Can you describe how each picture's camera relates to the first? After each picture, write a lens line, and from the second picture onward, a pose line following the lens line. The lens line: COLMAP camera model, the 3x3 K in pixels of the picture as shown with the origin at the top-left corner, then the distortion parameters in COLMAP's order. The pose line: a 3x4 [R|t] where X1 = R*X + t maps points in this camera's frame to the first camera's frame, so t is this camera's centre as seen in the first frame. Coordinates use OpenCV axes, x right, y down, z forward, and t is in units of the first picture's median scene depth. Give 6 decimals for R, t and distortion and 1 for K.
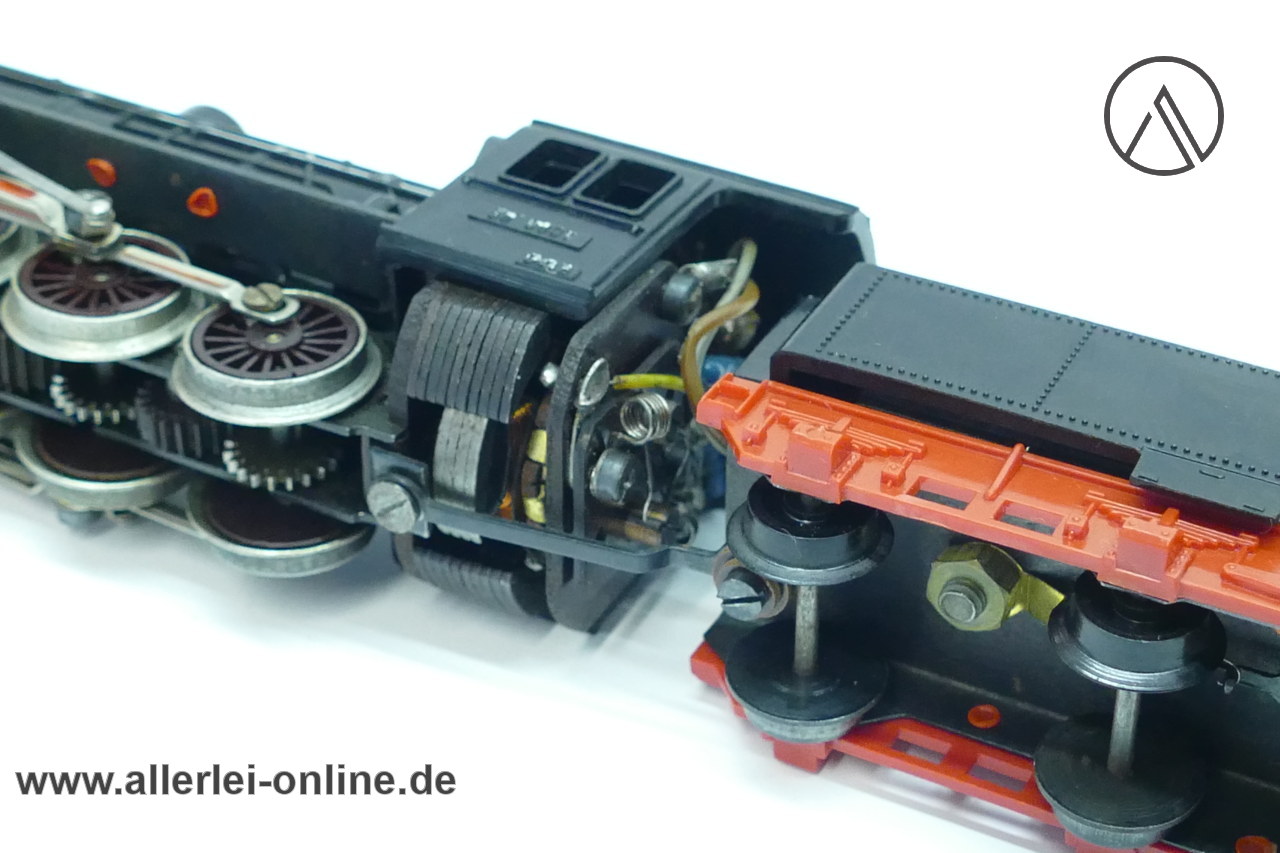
lens RADIAL K [[2784.3, 0, 640.0], [0, 2784.3, 426.5], [0, 0, 1]] dist [0.001073, -0.446983]
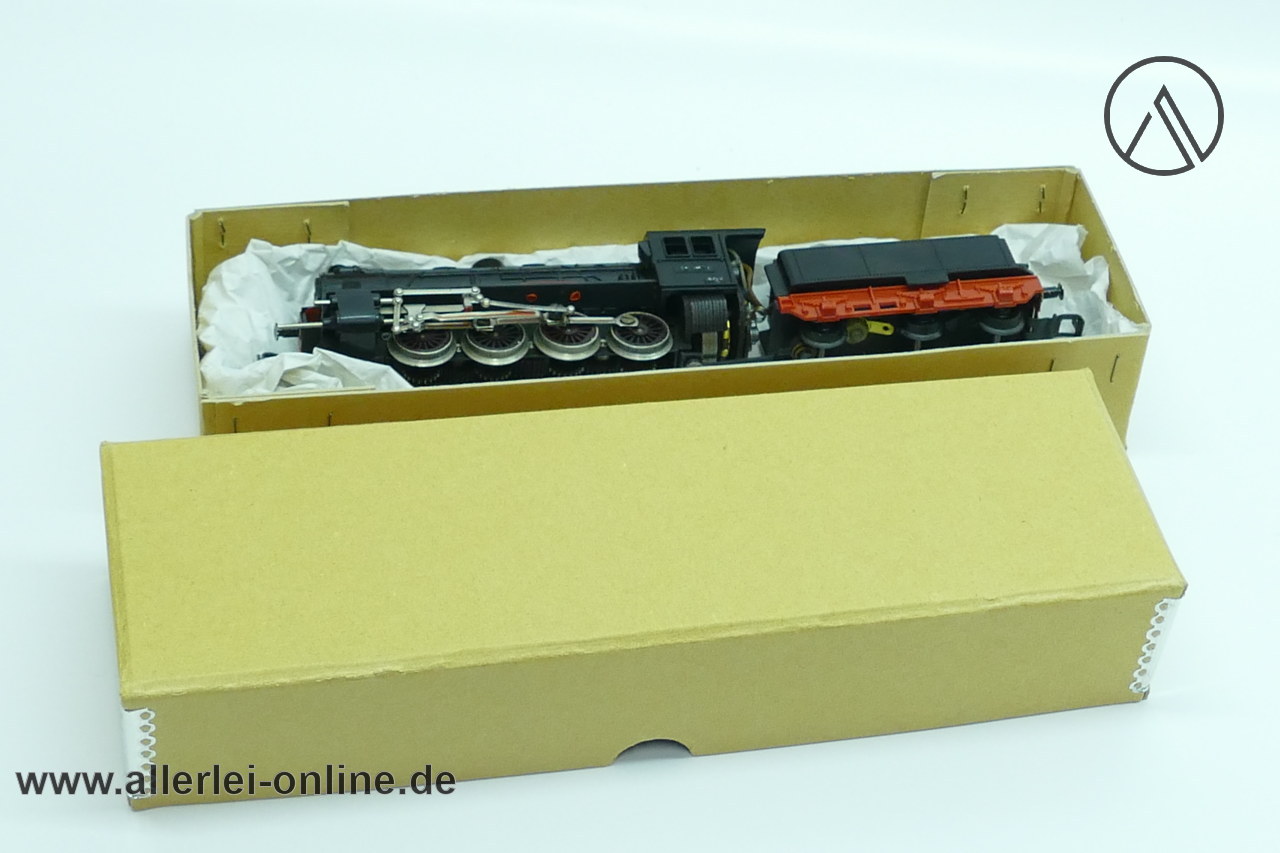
lens RADIAL K [[2784.3, 0, 640.0], [0, 2784.3, 426.5], [0, 0, 1]] dist [0.001073, -0.446983]
pose [[0.772236, -0.353546, 0.527879, -1.843862], [0.278401, 0.935154, 0.219042, -0.623839], [-0.571090, -0.022190, 0.820588, -1.575736]]
